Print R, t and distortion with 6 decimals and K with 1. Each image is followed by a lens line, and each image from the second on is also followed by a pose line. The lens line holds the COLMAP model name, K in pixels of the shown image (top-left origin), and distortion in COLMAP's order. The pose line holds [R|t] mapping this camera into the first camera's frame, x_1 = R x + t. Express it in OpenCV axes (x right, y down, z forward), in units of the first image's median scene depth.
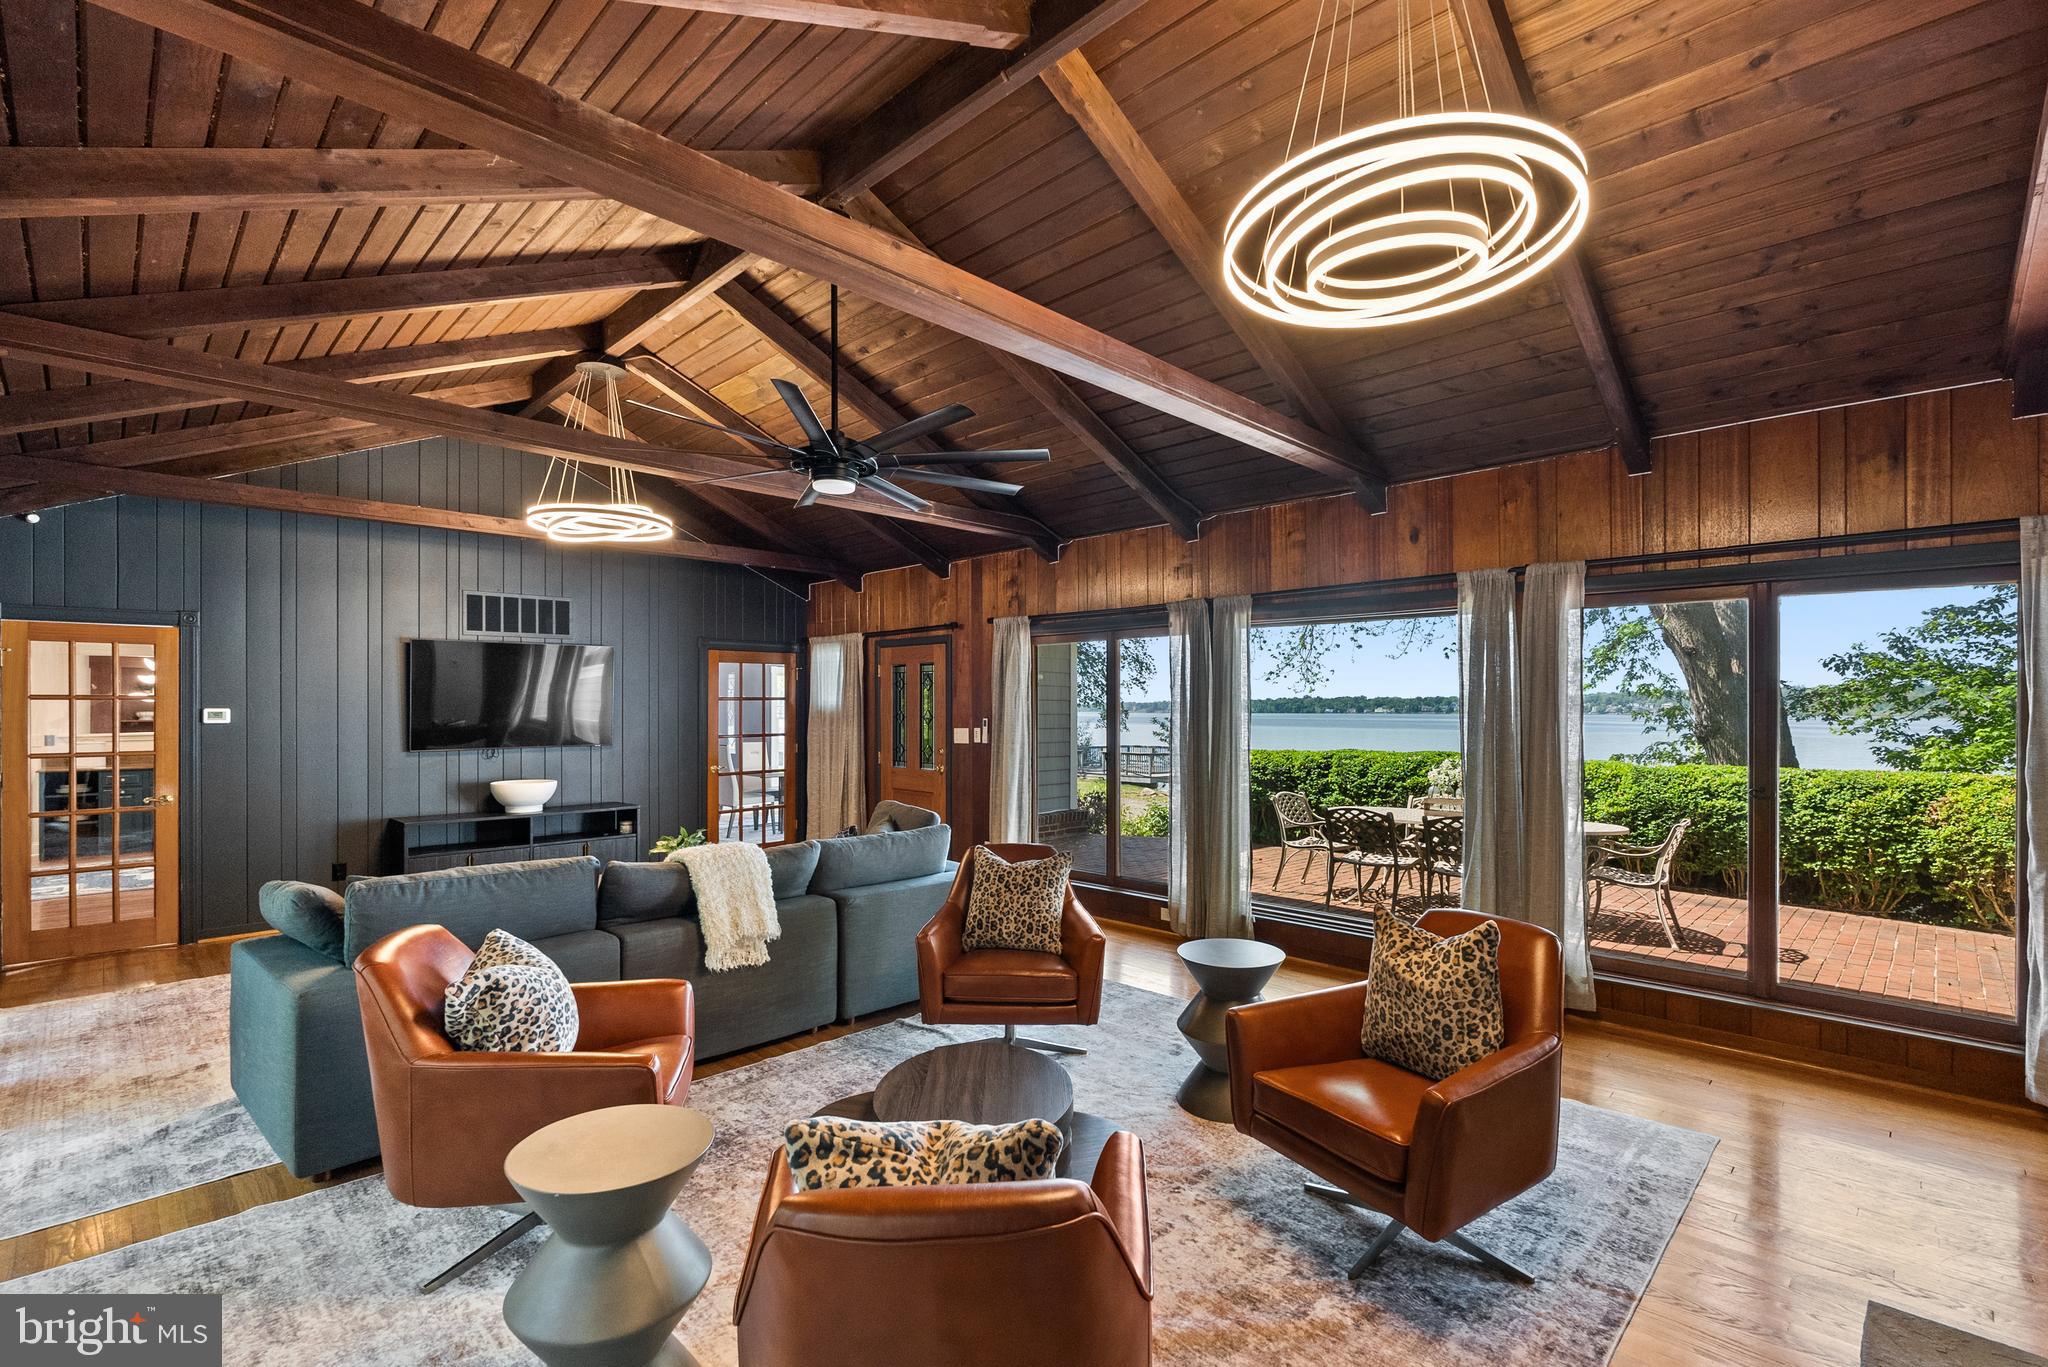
lens RADIAL K [[929.2, 0, 1028.2], [0, 929.2, 706.0], [0, 0, 1]] dist [0.000258, 0.000262]
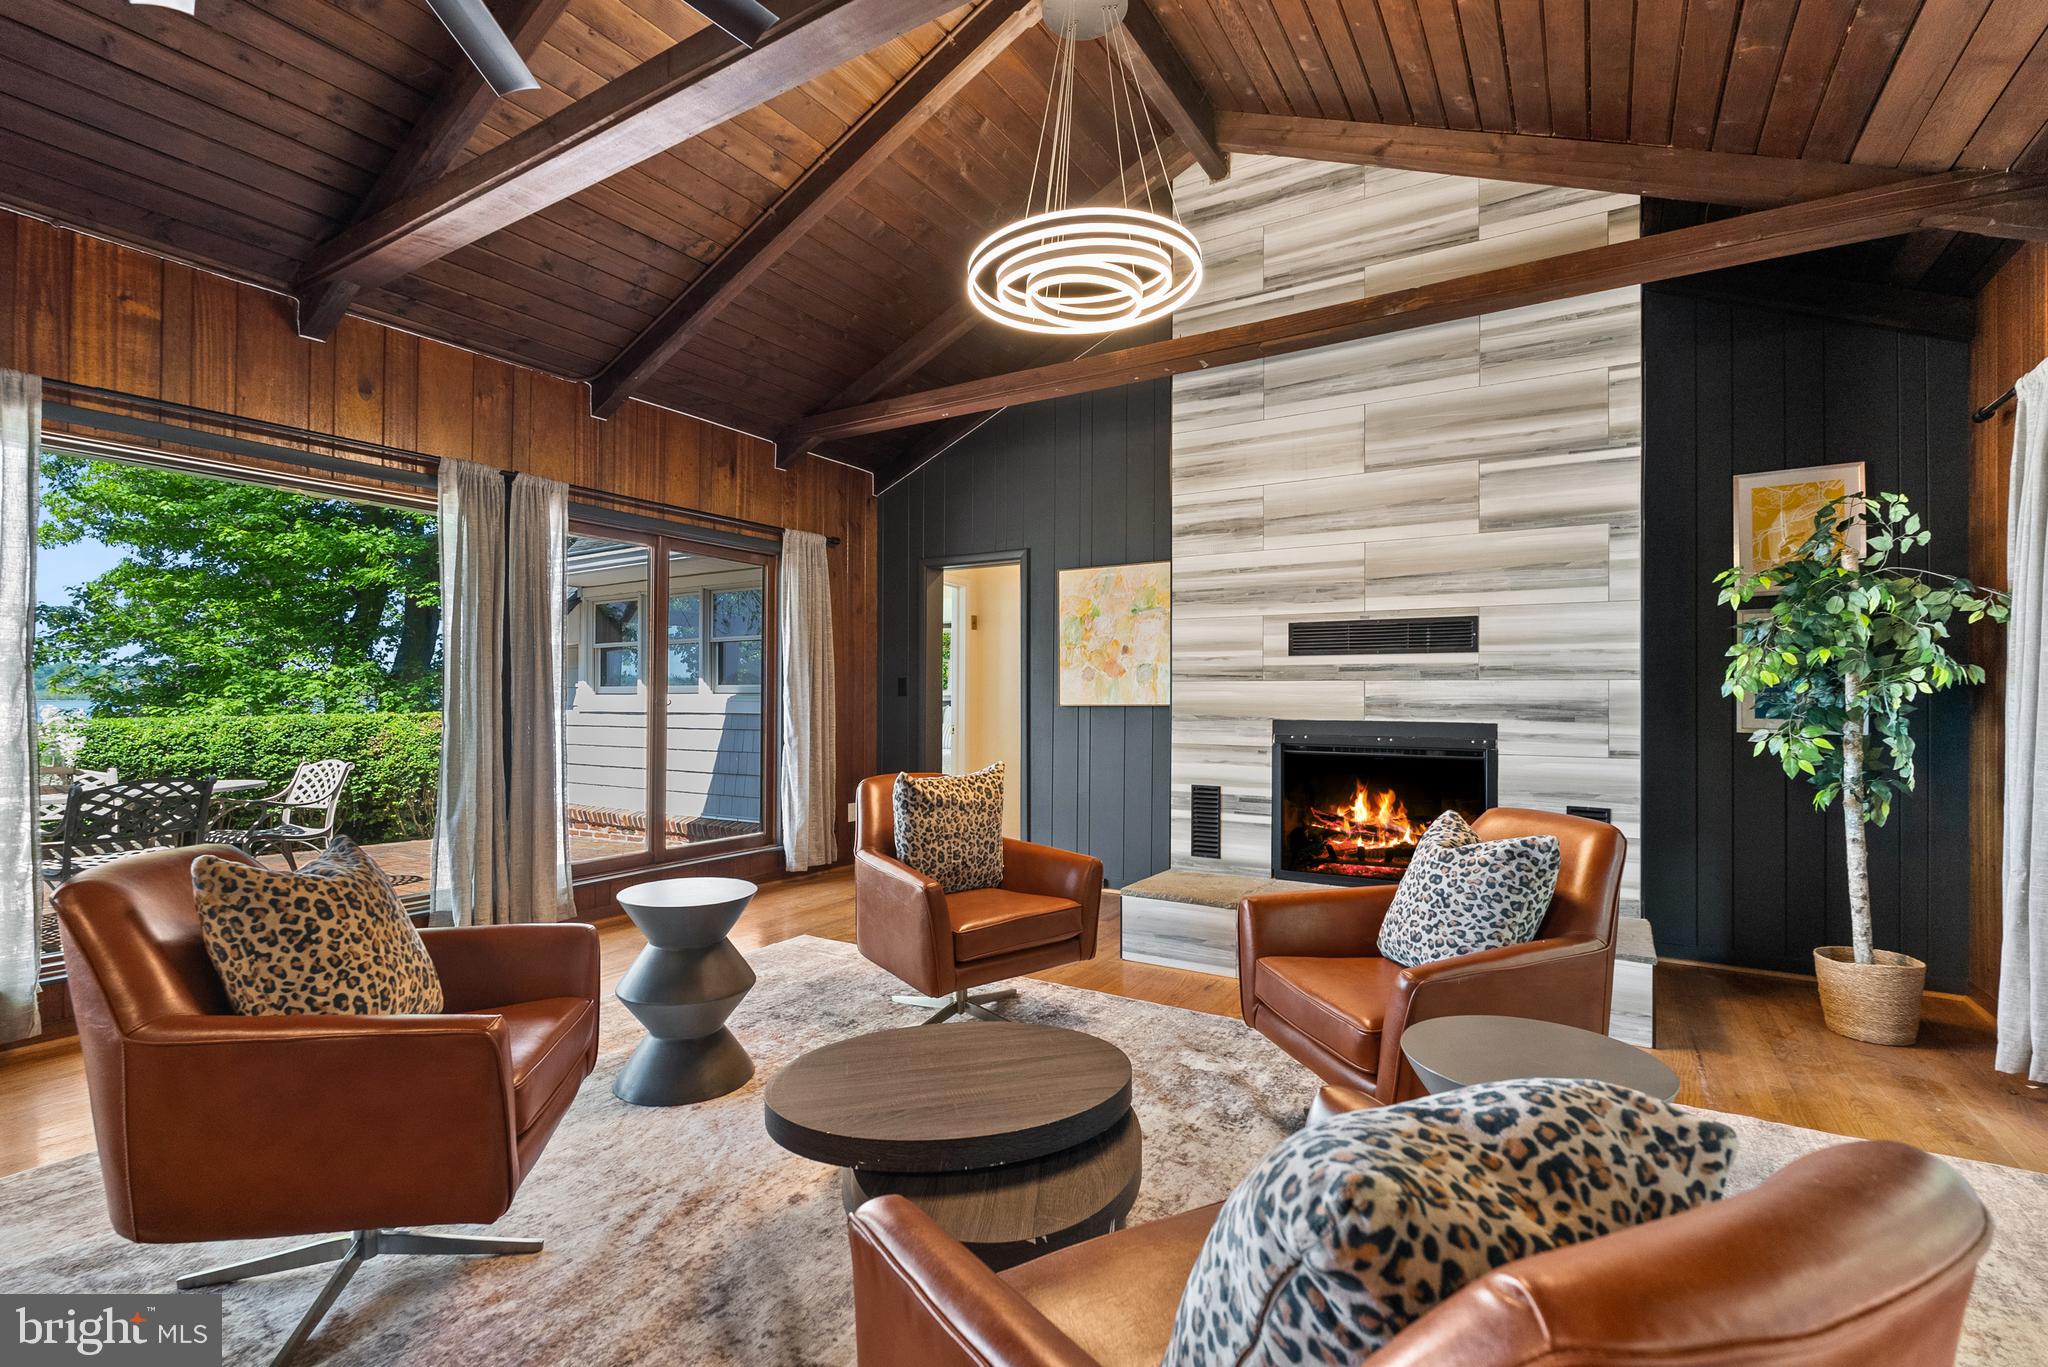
lens RADIAL K [[926.6, 0, 1020.6], [0, 926.6, 689.7], [0, 0, 1]] dist [-0.001748, 0.001127]
pose [[-0.210049, 0.005699, 0.977674, -0.488243], [-0.004622, 0.999966, -0.006821, 0.073773], [-0.977680, -0.005951, -0.210015, 0.691965]]
